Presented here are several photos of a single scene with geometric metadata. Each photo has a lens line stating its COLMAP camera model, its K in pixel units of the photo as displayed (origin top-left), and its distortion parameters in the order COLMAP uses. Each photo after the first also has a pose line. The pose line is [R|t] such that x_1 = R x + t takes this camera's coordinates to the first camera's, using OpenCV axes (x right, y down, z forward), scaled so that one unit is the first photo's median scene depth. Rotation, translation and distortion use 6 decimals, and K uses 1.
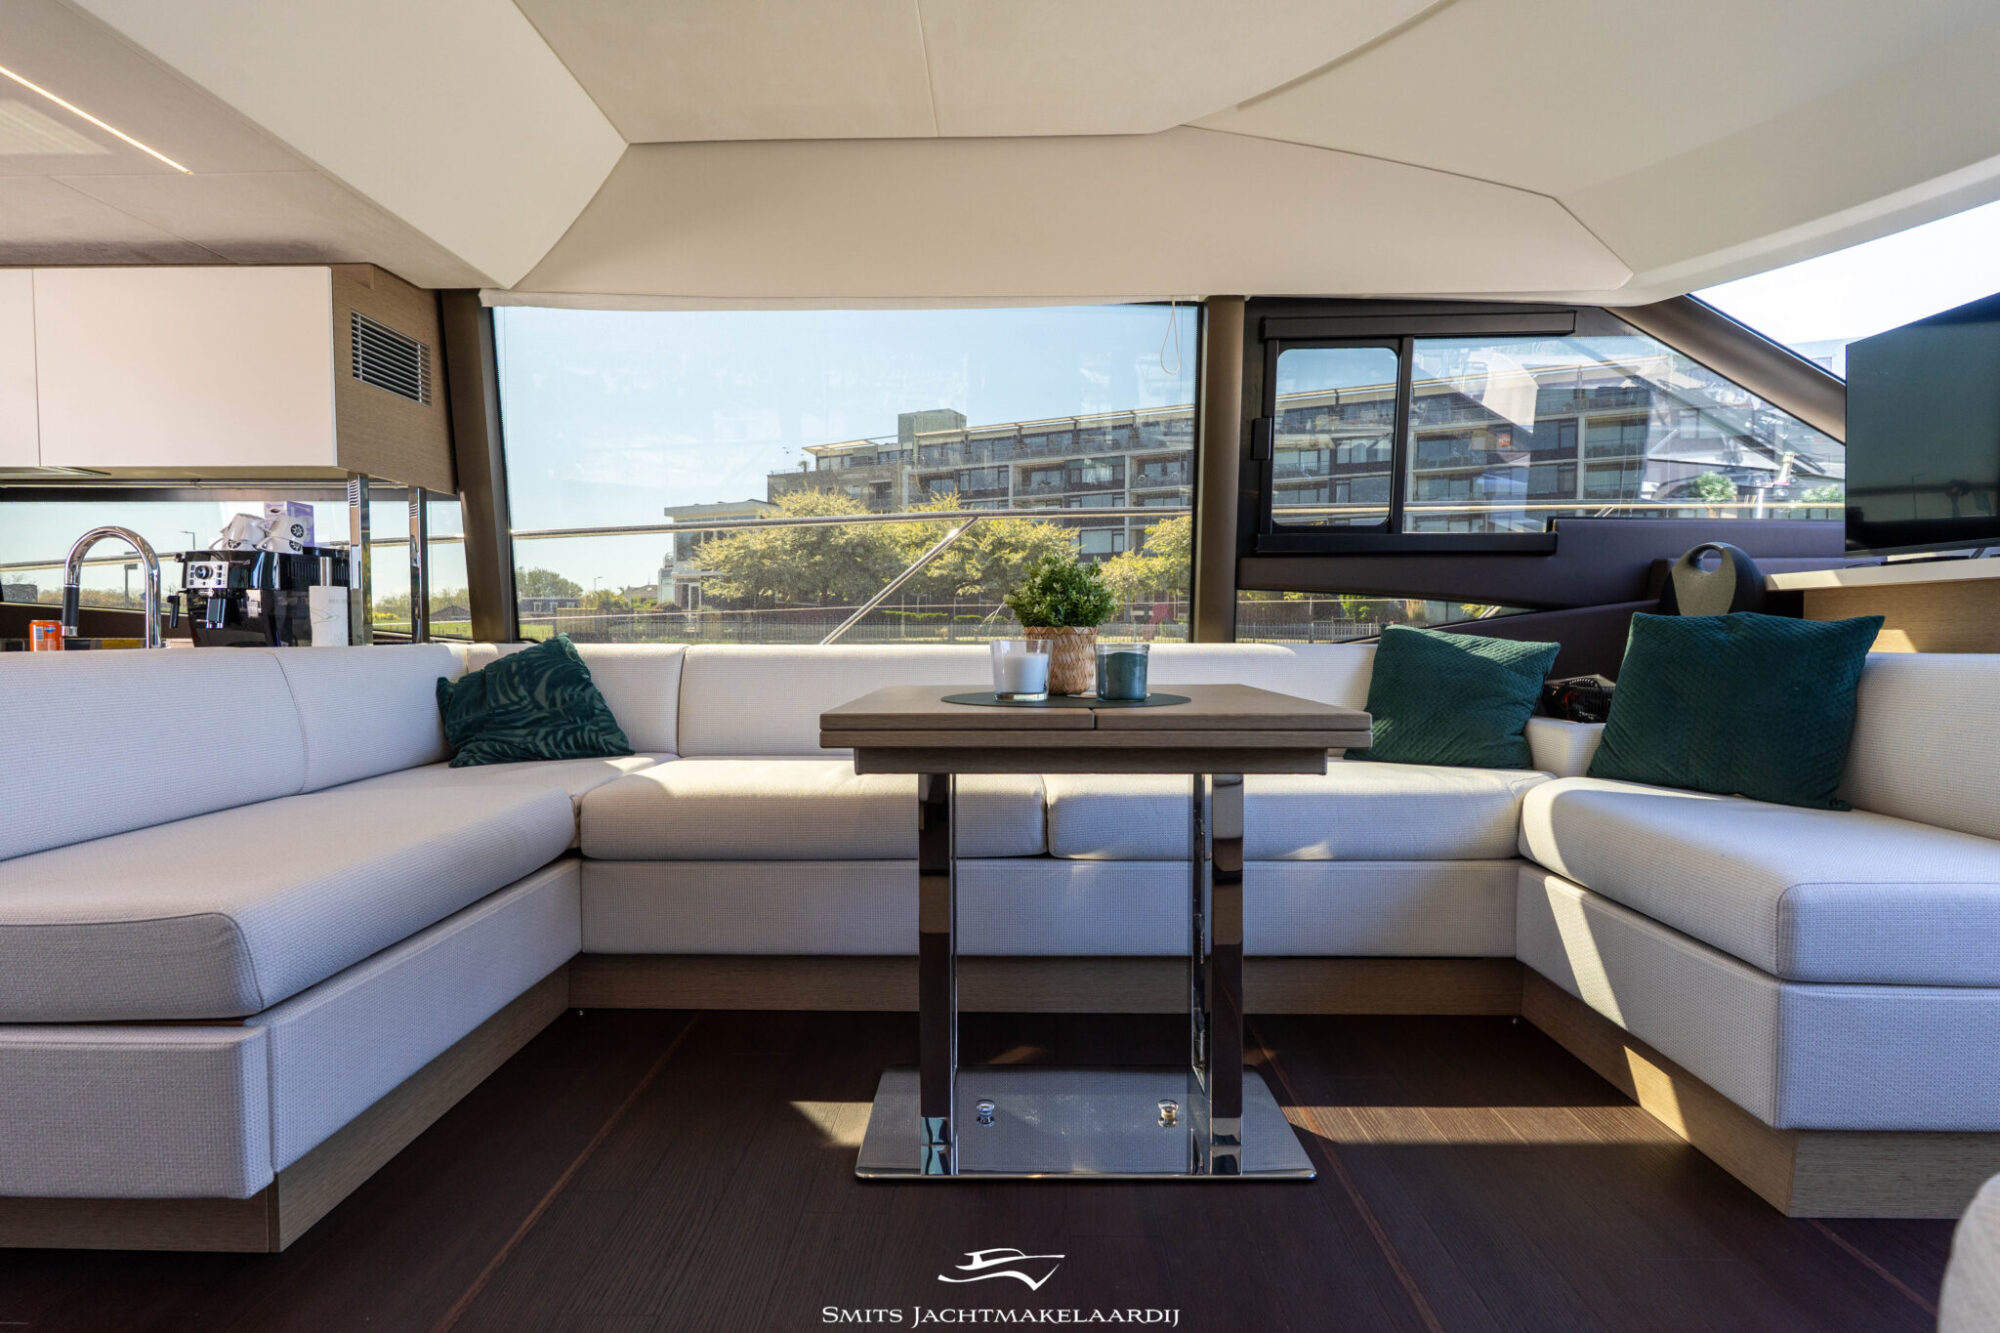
lens RADIAL K [[942.0, 0, 1004.1], [0, 942.0, 662.9], [0, 0, 1]] dist [0.001851, 0.000276]
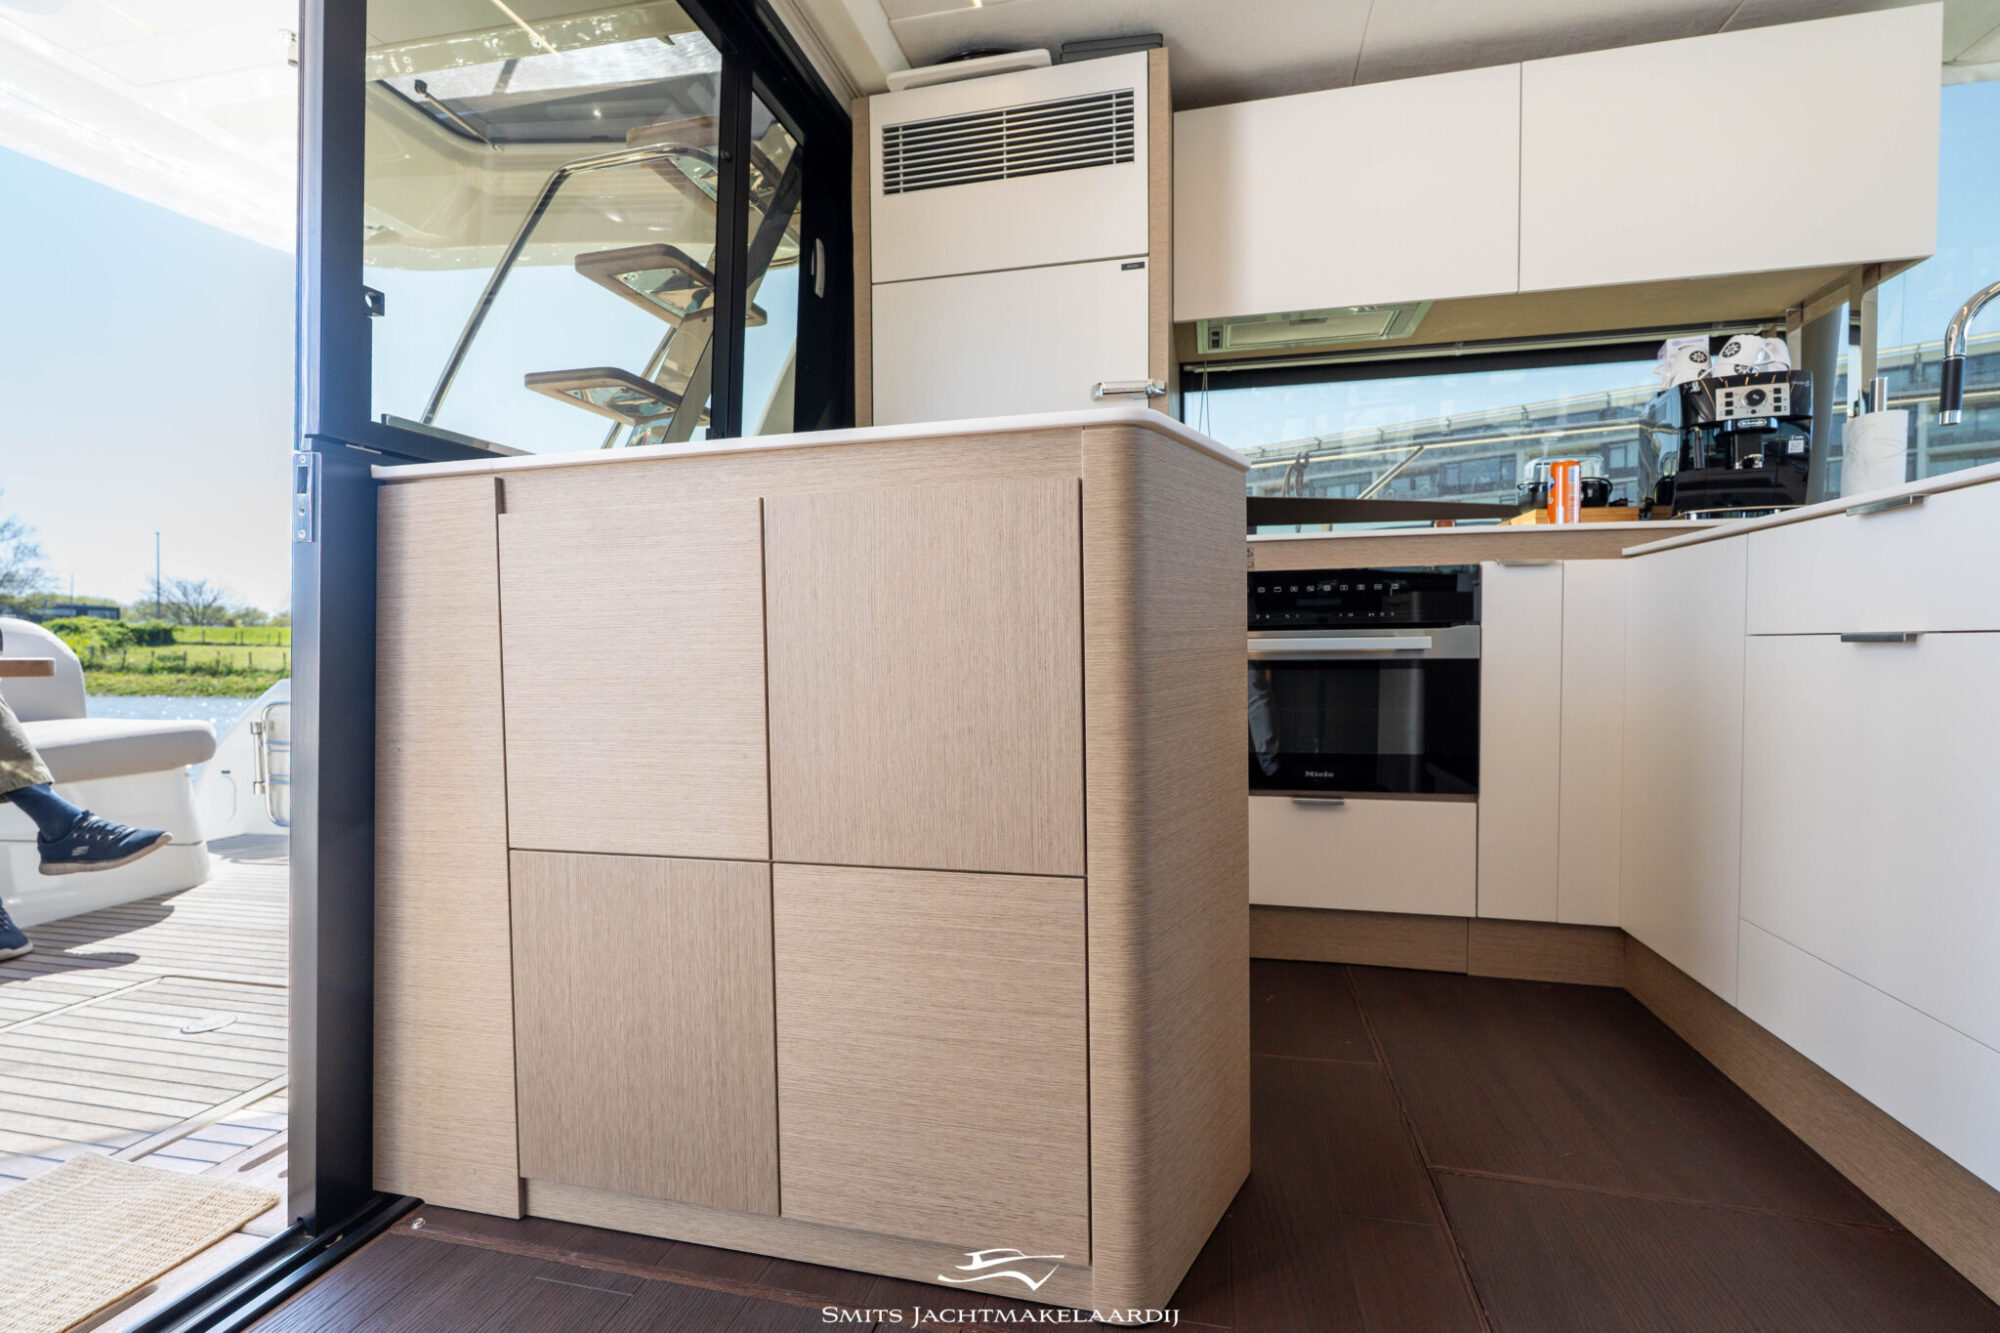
lens RADIAL K [[880.4, 0, 1004.3], [0, 880.4, 669.1], [0, 0, 1]] dist [-0.003166, 0.000061]
pose [[0.976129, -0.000160, -0.217190, -1.195524], [-0.003347, 0.999870, -0.015780, 0.139546], [0.217164, 0.016130, 0.976002, 0.106285]]
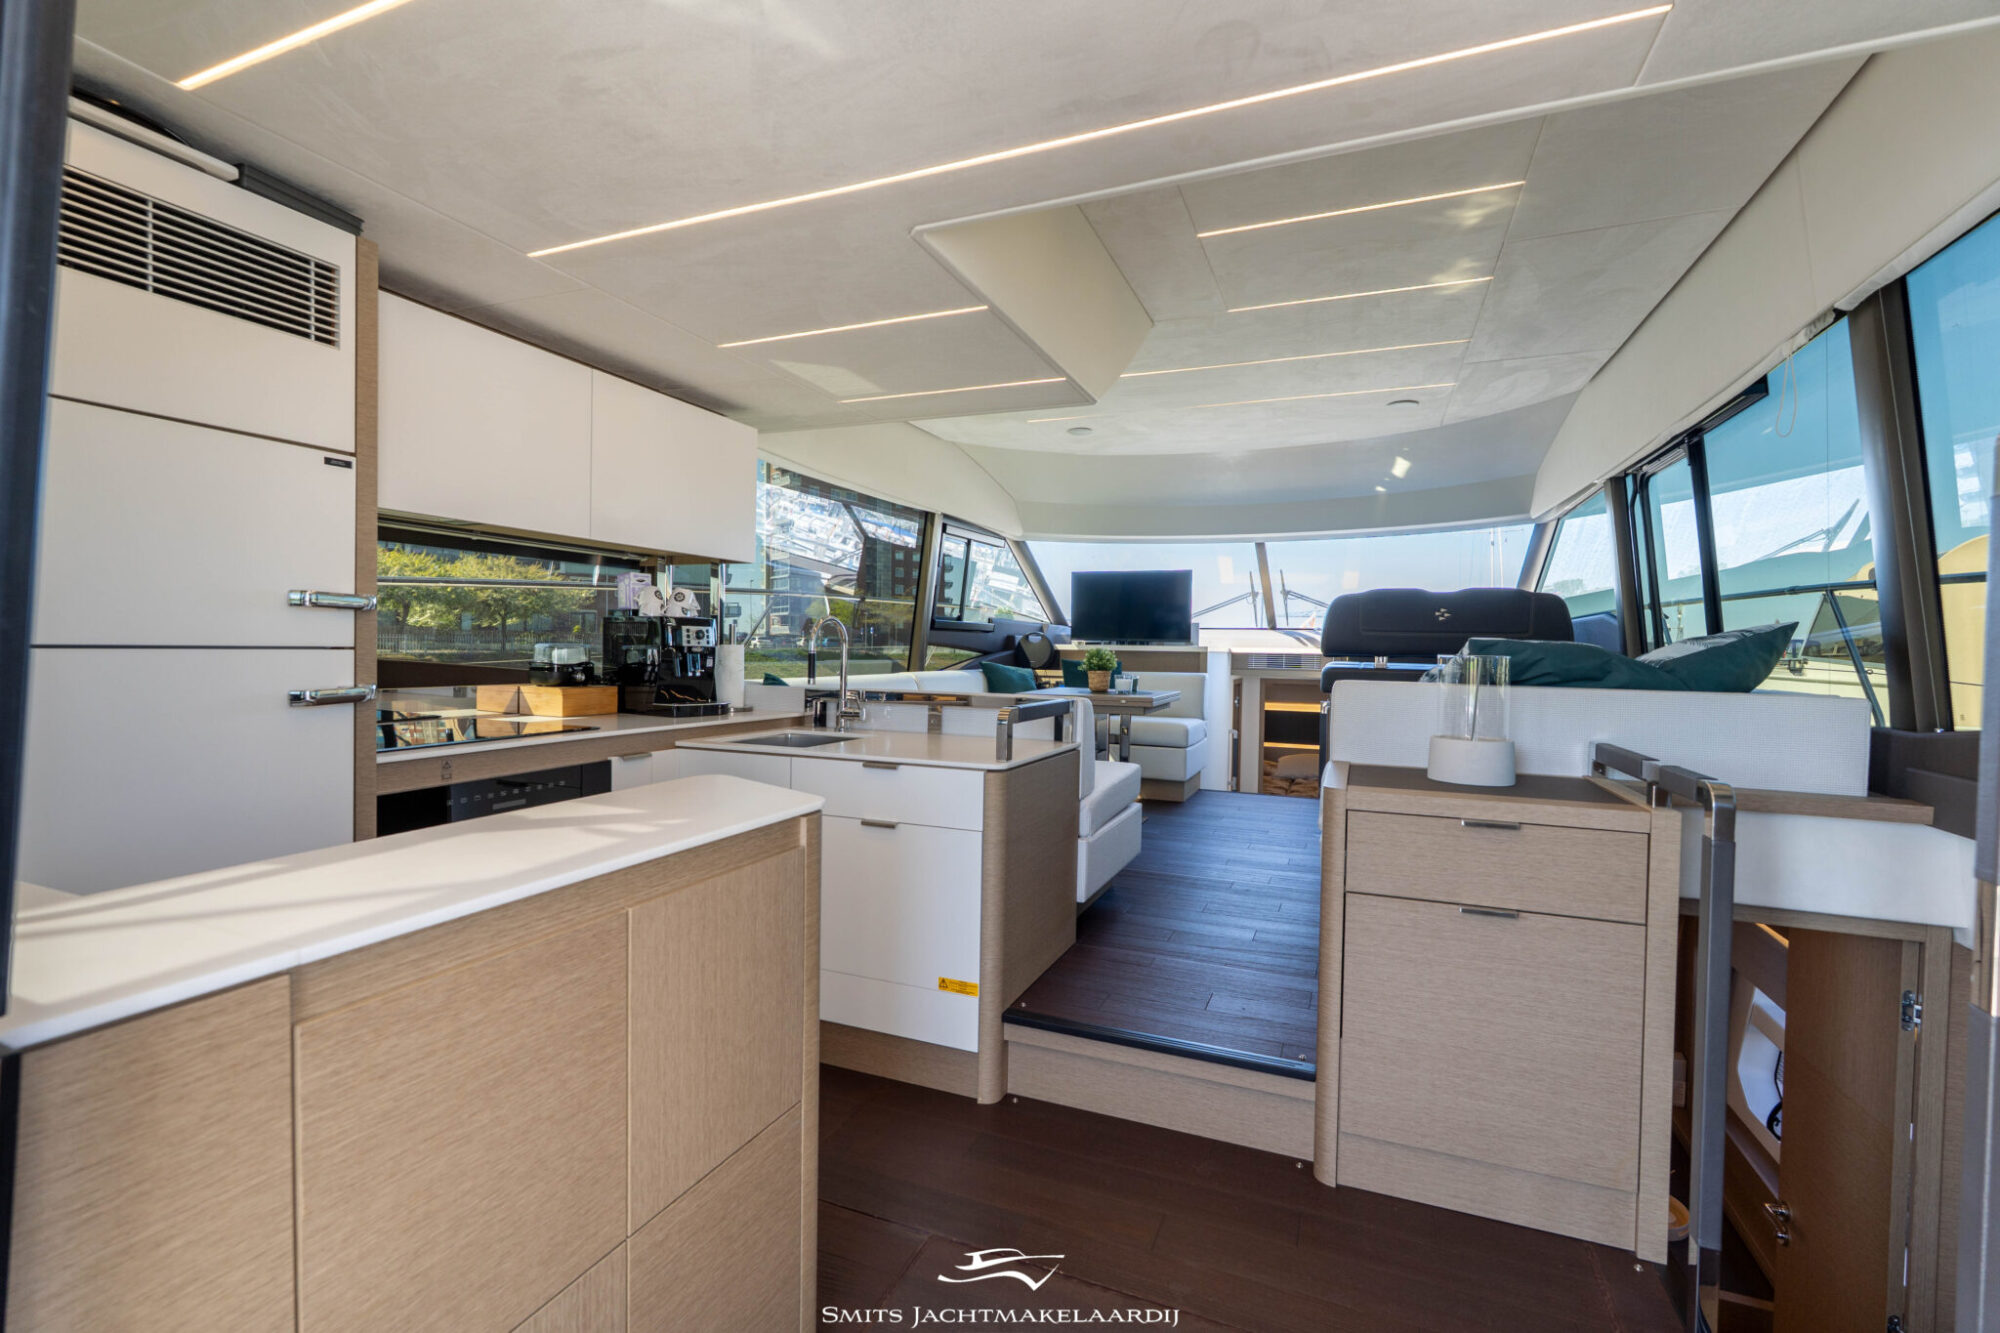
lens RADIAL K [[880.4, 0, 998.1], [0, 880.4, 669.9], [0, 0, 1]] dist [-0.003166, 0.000061]
pose [[0.365603, -0.019062, 0.930576, -1.681238], [0.021136, 0.999702, 0.012174, -0.047315], [-0.930531, 0.015217, 0.365897, 0.136460]]
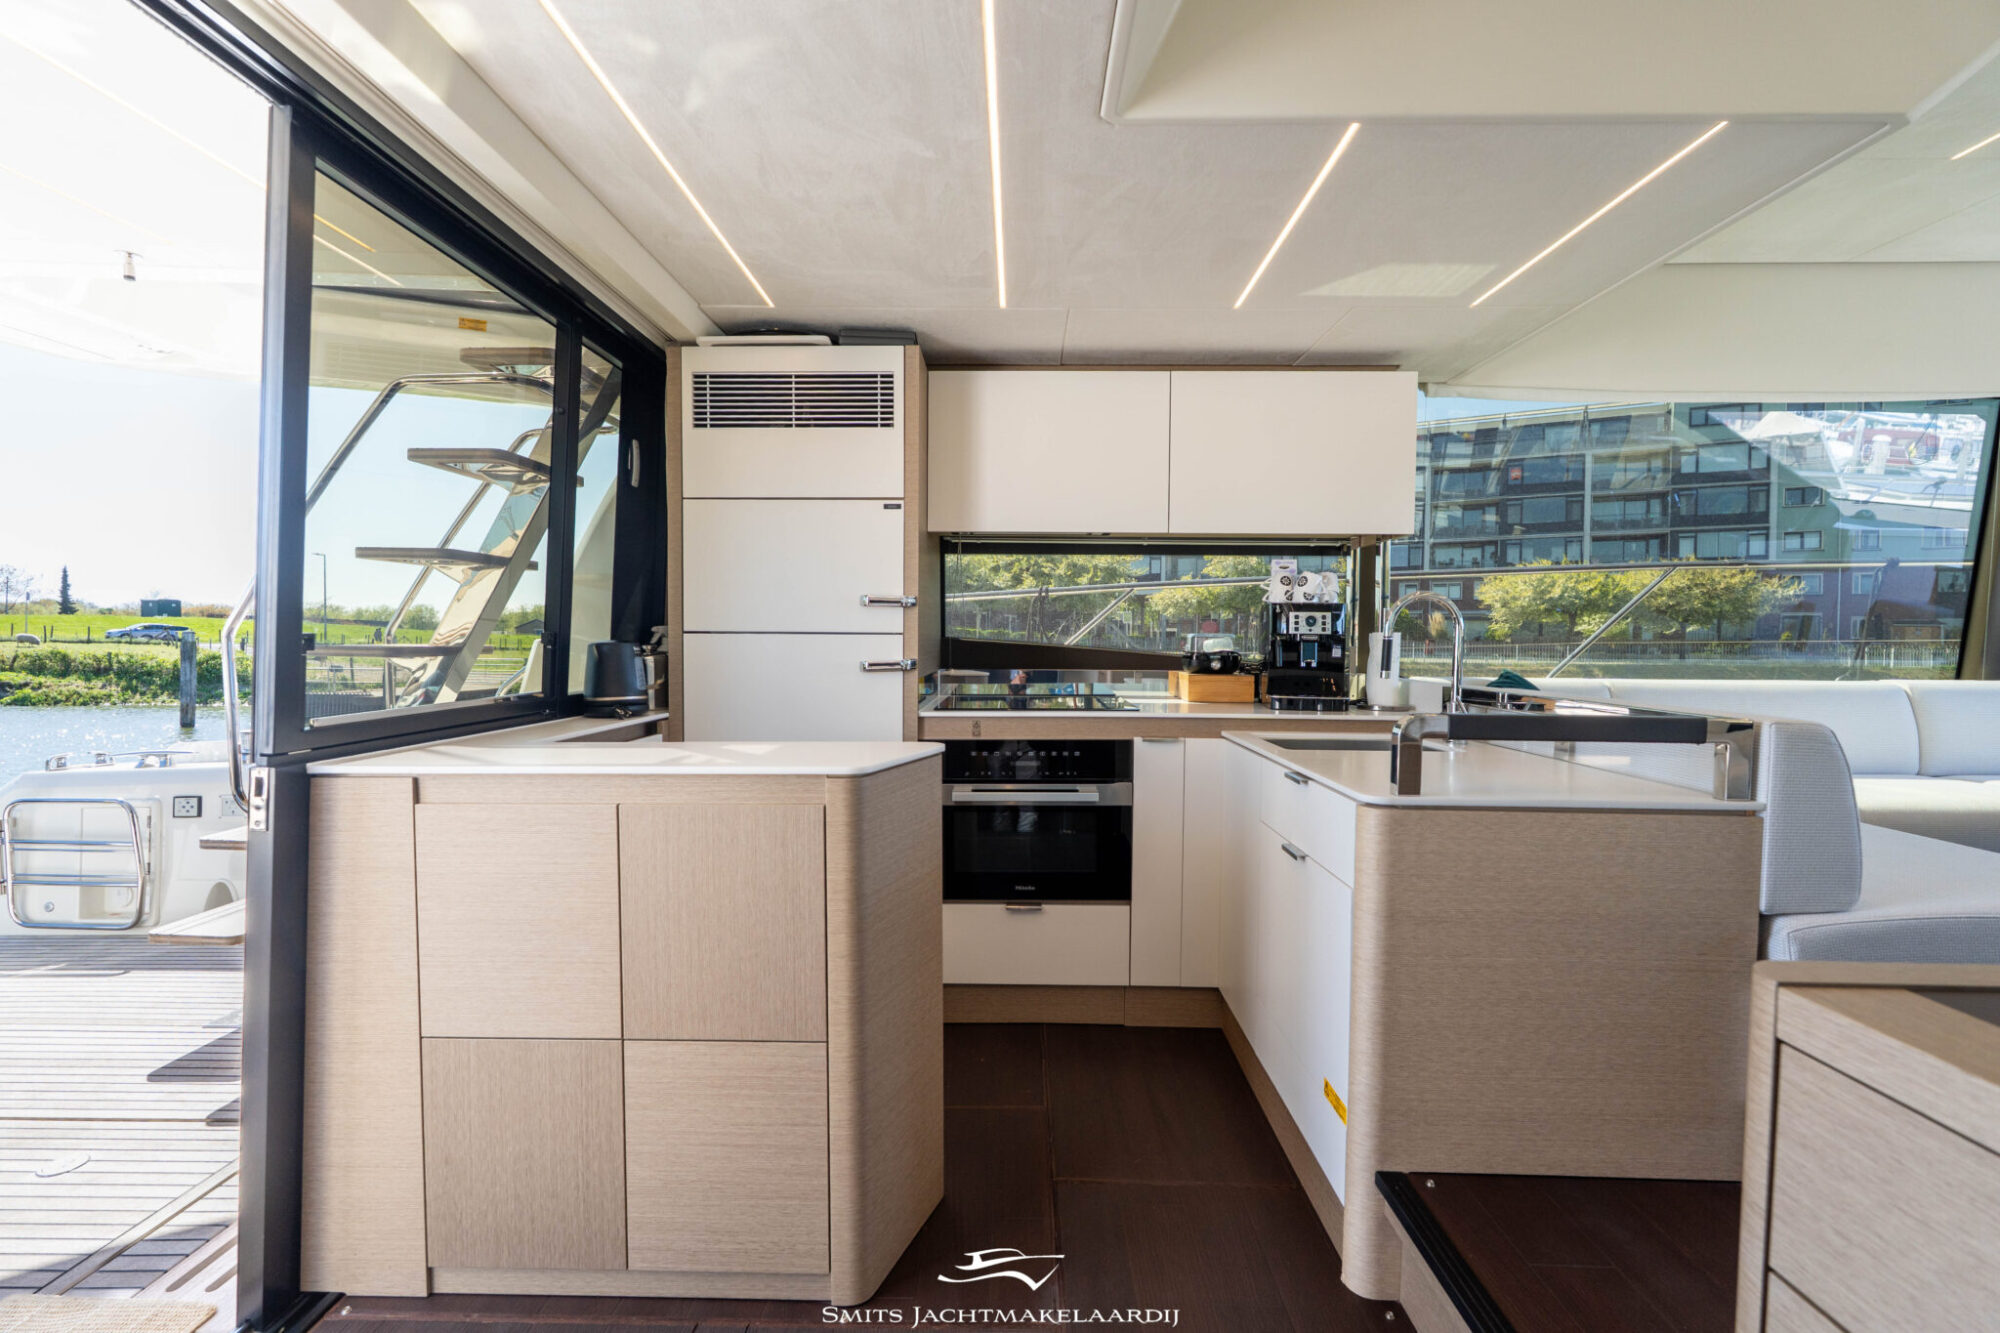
lens RADIAL K [[880.4, 0, 1003.8], [0, 880.4, 664.3], [0, 0, 1]] dist [-0.003166, 0.000061]
pose [[0.999983, 0.005809, -0.000564, -1.126842], [-0.005816, 0.999893, -0.013408, -0.020535], [0.000486, 0.013411, 0.999910, -0.122269]]
